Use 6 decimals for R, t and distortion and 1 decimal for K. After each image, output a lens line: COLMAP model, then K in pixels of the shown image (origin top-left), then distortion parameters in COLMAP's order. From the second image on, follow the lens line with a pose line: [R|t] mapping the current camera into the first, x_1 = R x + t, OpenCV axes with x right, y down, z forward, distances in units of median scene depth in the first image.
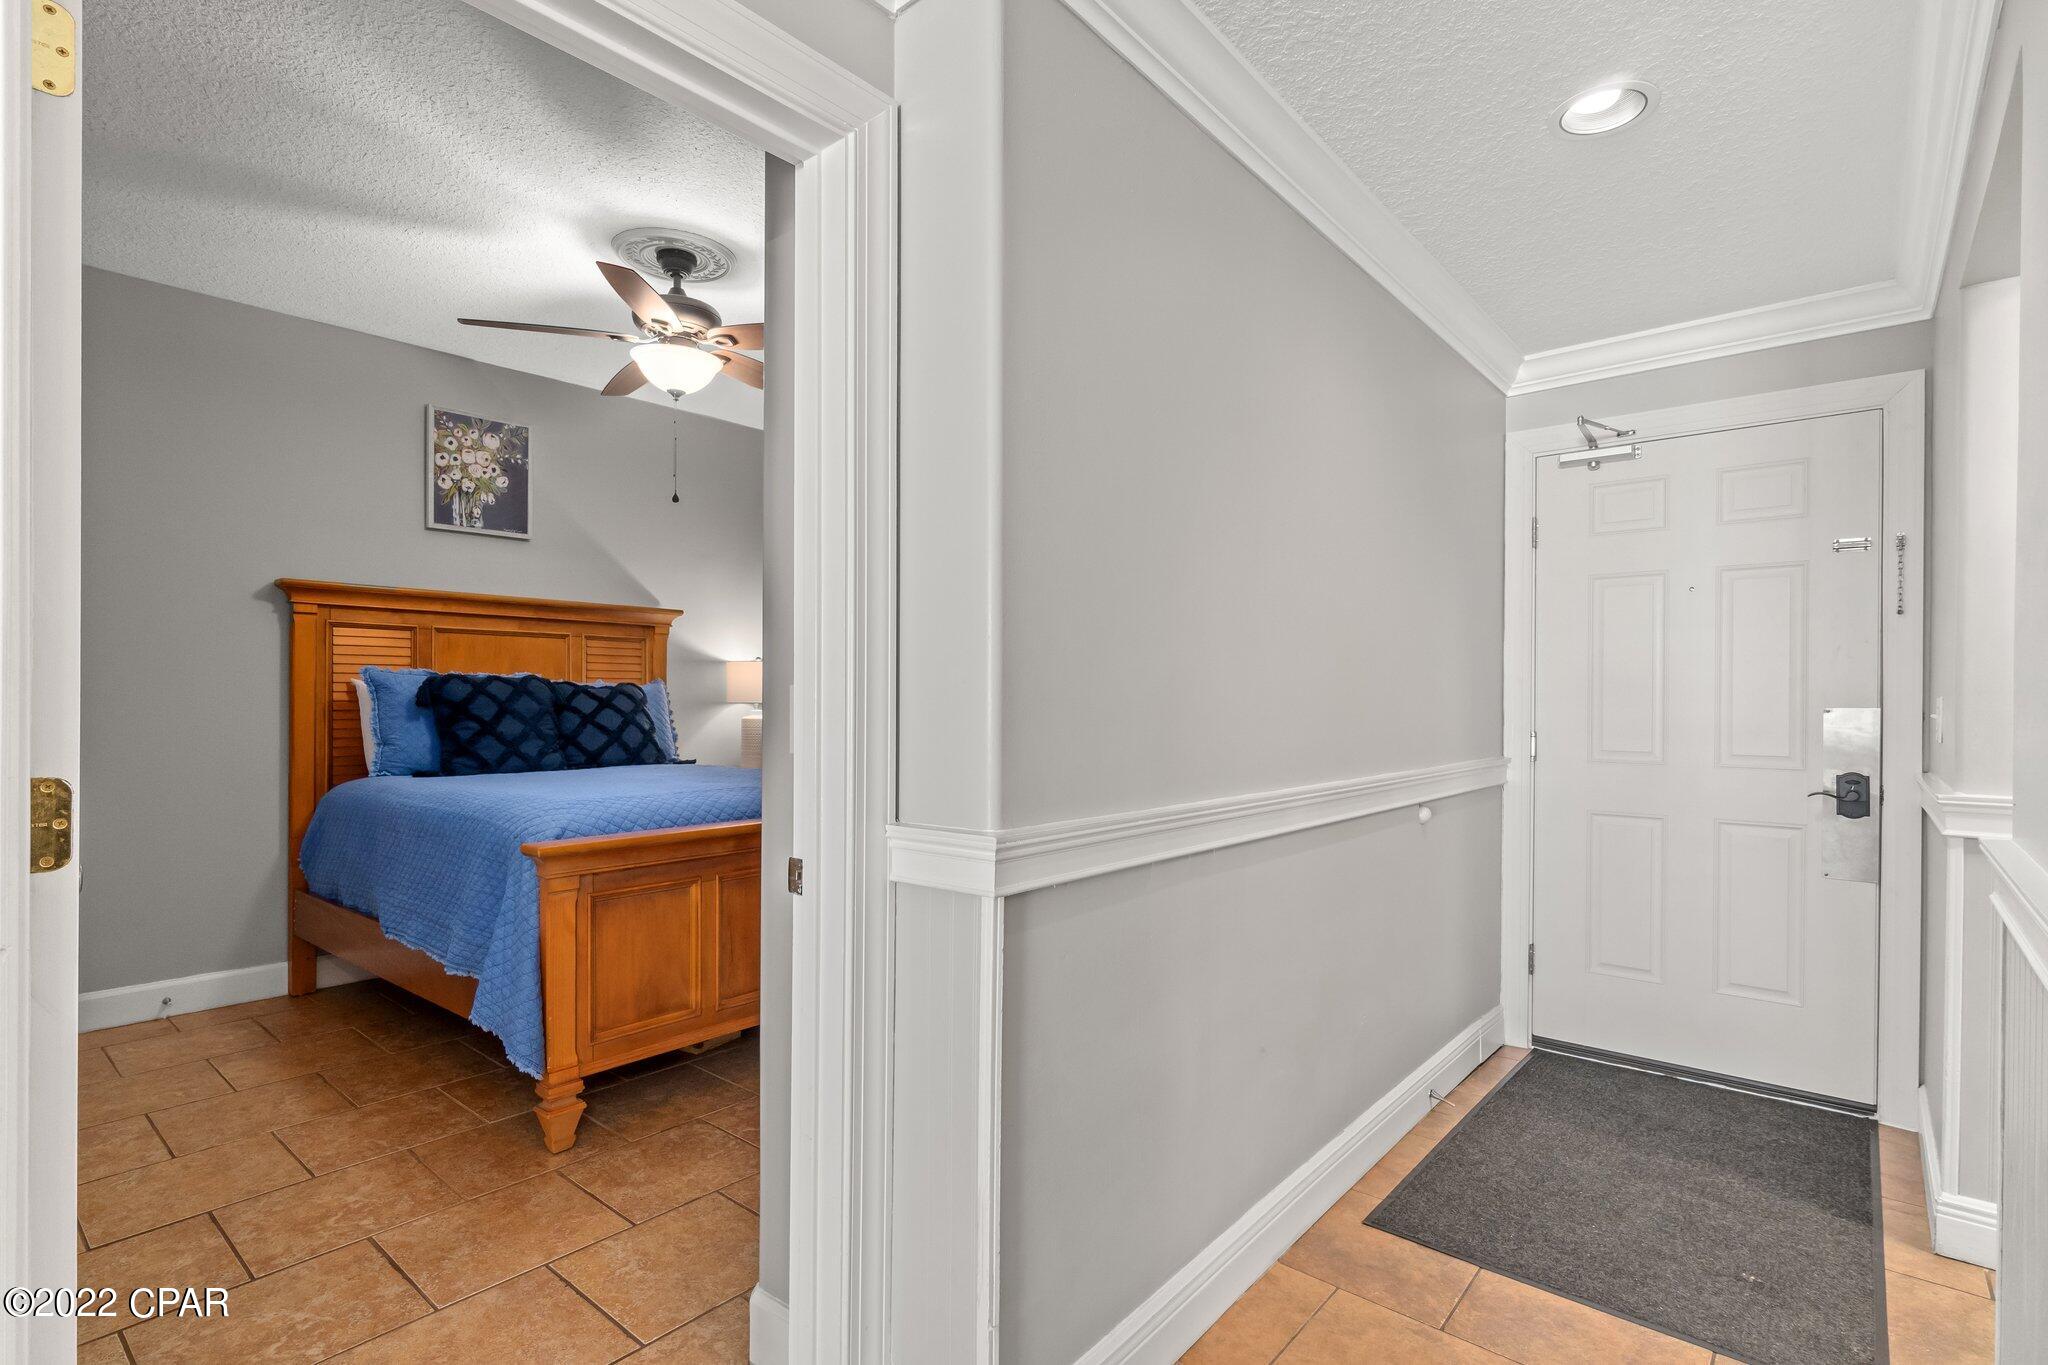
lens RADIAL K [[977.3, 0, 1033.6], [0, 977.3, 701.2], [0, 0, 1]] dist [-0.005182, 0.000582]
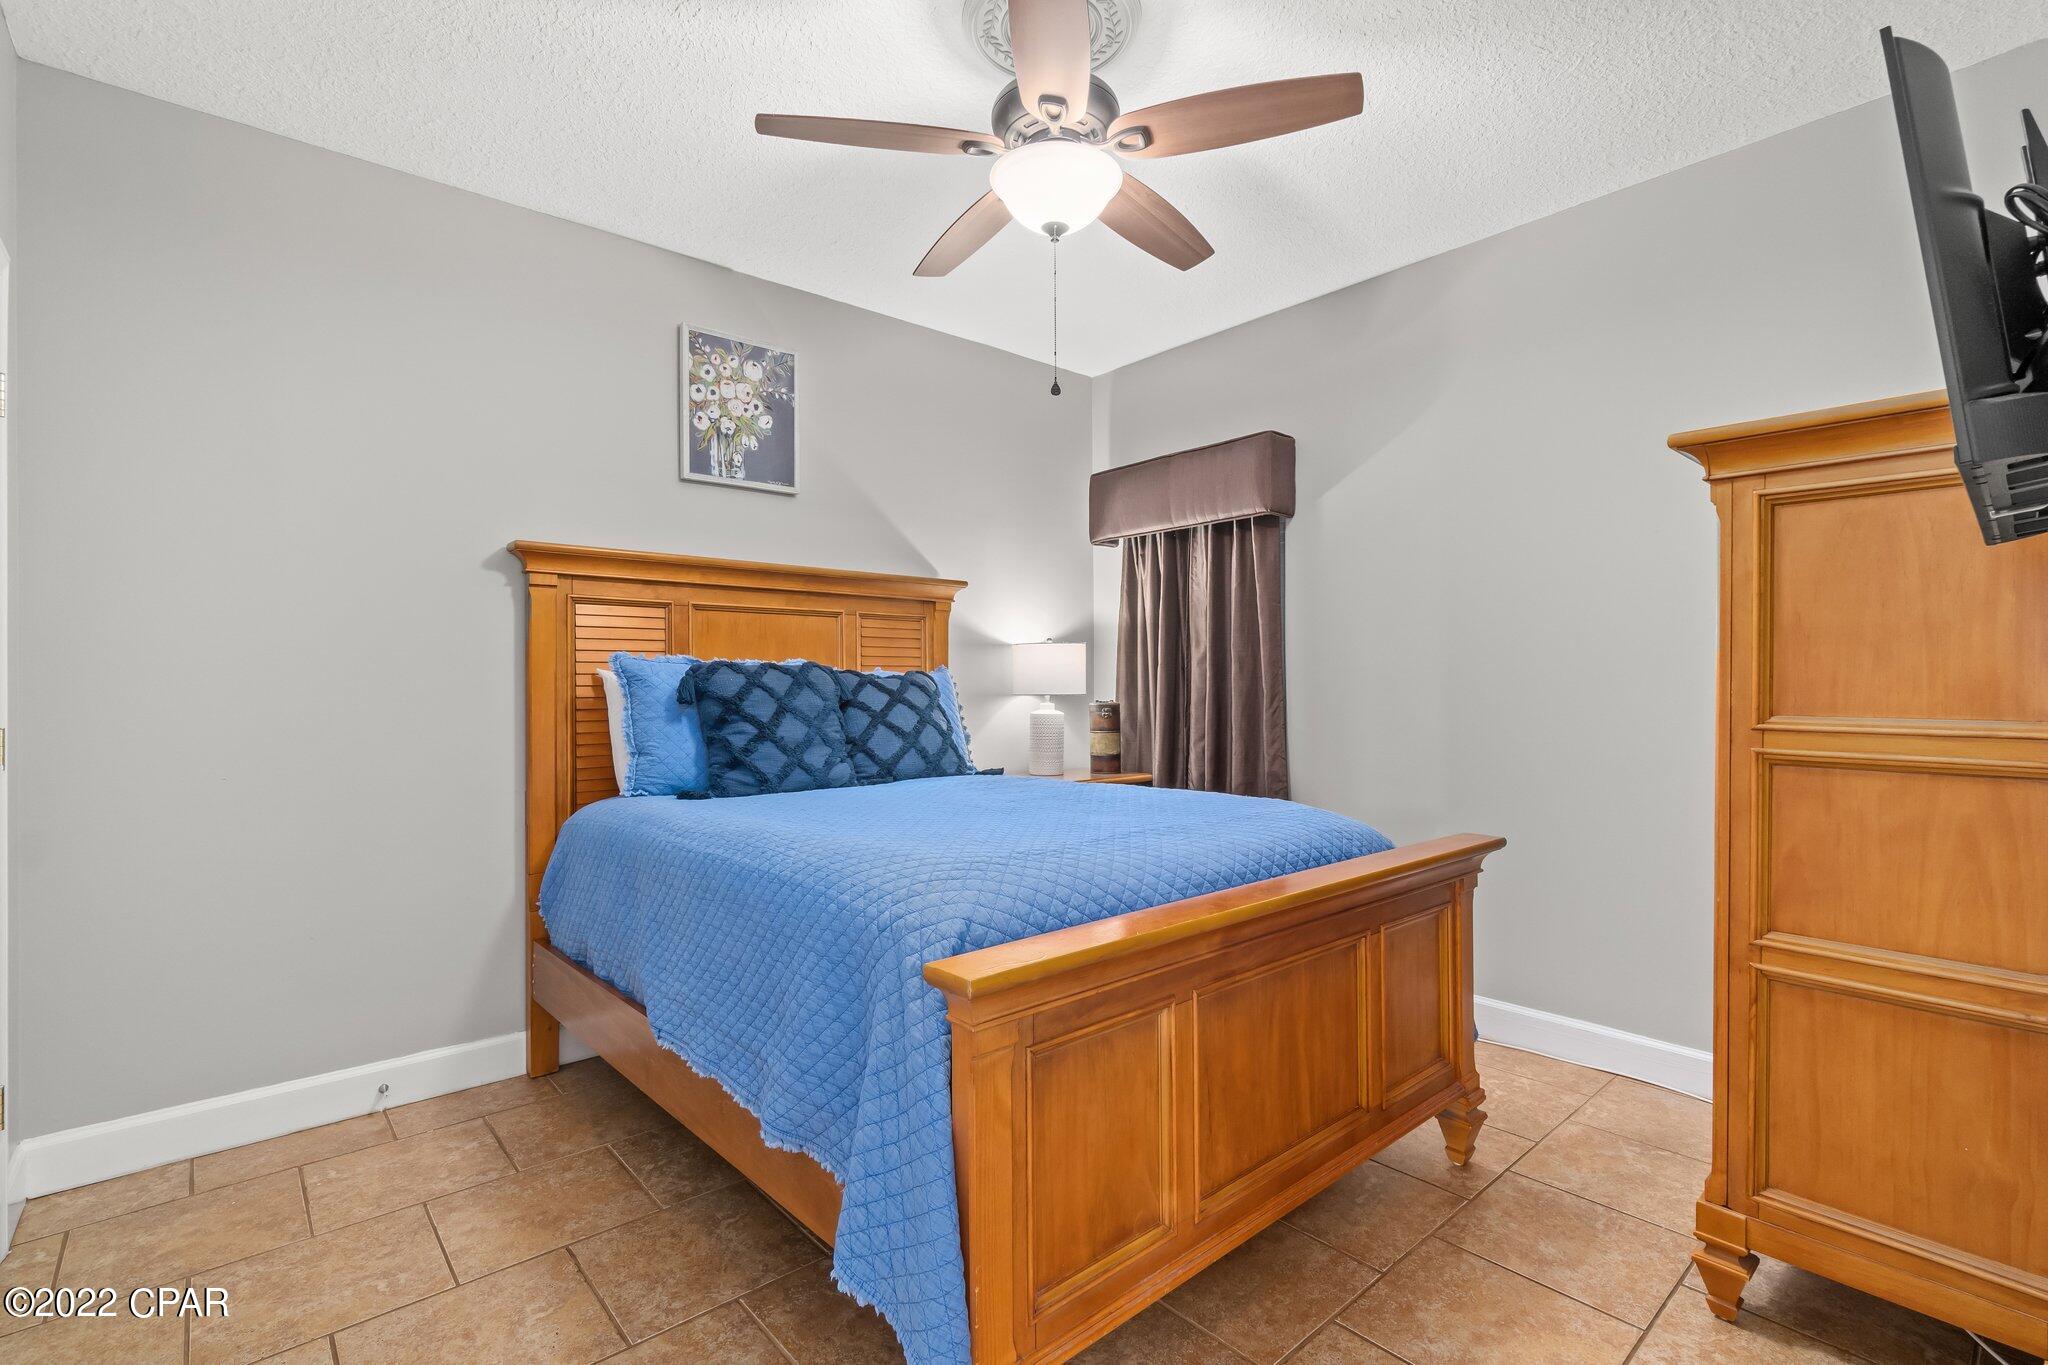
lens RADIAL K [[915.1, 0, 1033.1], [0, 915.1, 686.2], [0, 0, 1]] dist [-0.001969, -0.000619]
pose [[0.989629, -0.010559, -0.143256, -0.238398], [0.010036, 0.999940, -0.004373, -0.002517], [0.143294, 0.002890, 0.989676, 0.309961]]
